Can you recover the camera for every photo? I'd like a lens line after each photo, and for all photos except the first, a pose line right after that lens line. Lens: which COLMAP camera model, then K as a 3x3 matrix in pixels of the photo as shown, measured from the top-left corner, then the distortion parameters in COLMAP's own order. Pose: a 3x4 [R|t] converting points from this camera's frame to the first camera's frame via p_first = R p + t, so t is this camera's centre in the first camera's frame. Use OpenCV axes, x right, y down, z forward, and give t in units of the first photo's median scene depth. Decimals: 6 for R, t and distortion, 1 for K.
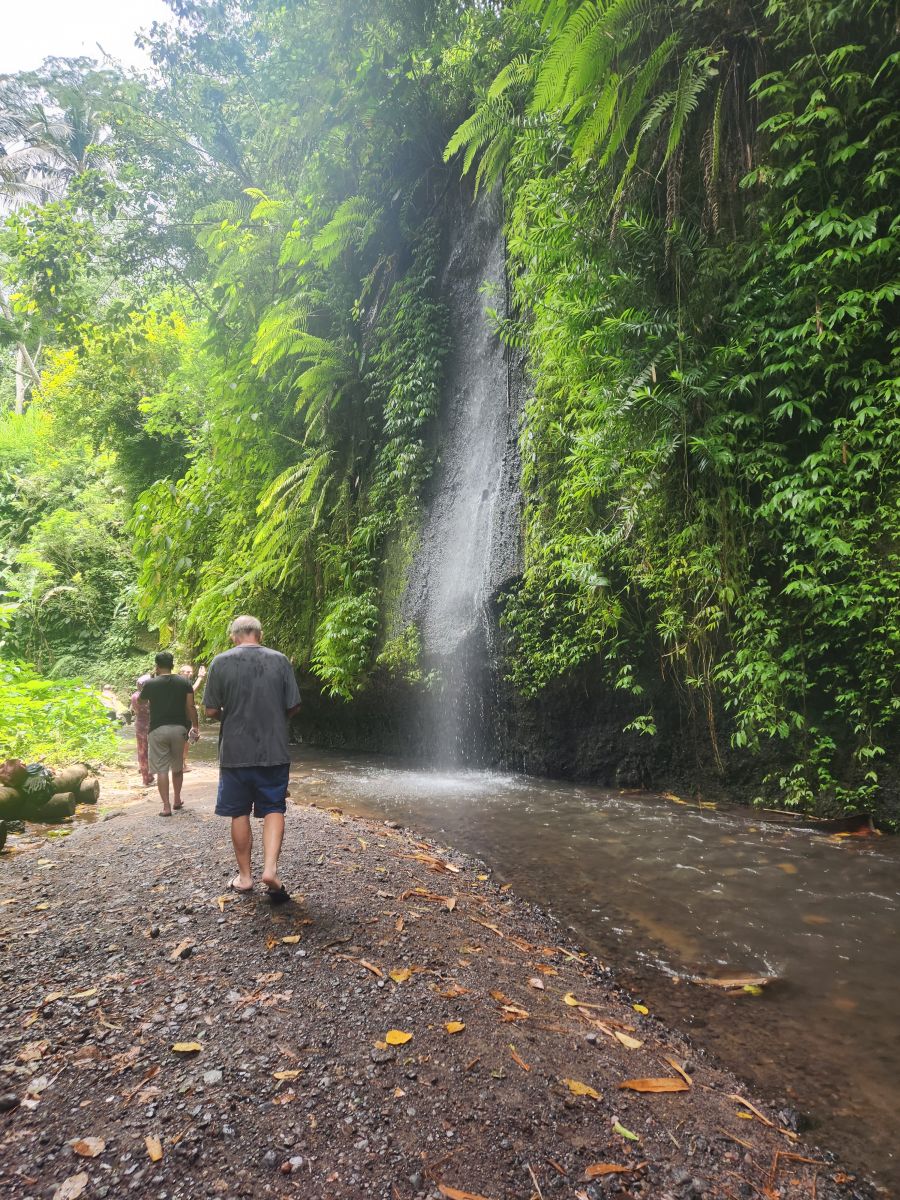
lens RADIAL K [[793.0, 0, 454.2], [0, 793.0, 595.2], [0, 0, 1]] dist [0.067232, -0.051745]
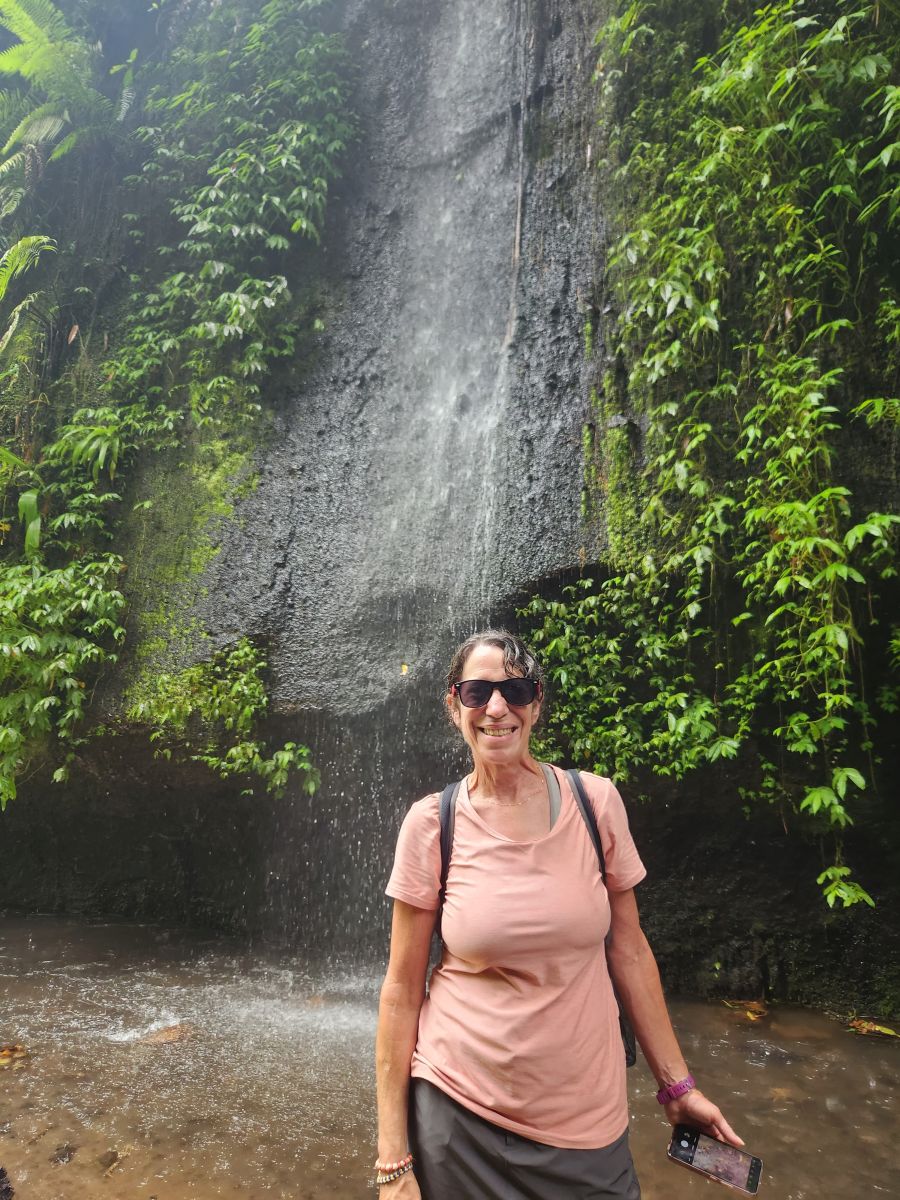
lens RADIAL K [[793.0, 0, 449.9], [0, 793.0, 595.3], [0, 0, 1]] dist [0.067232, -0.051745]
pose [[0.806138, 0.147040, 0.573167, -0.210430], [-0.106314, 0.988862, -0.104157, 0.042090], [-0.582098, 0.023029, 0.812792, 0.517295]]
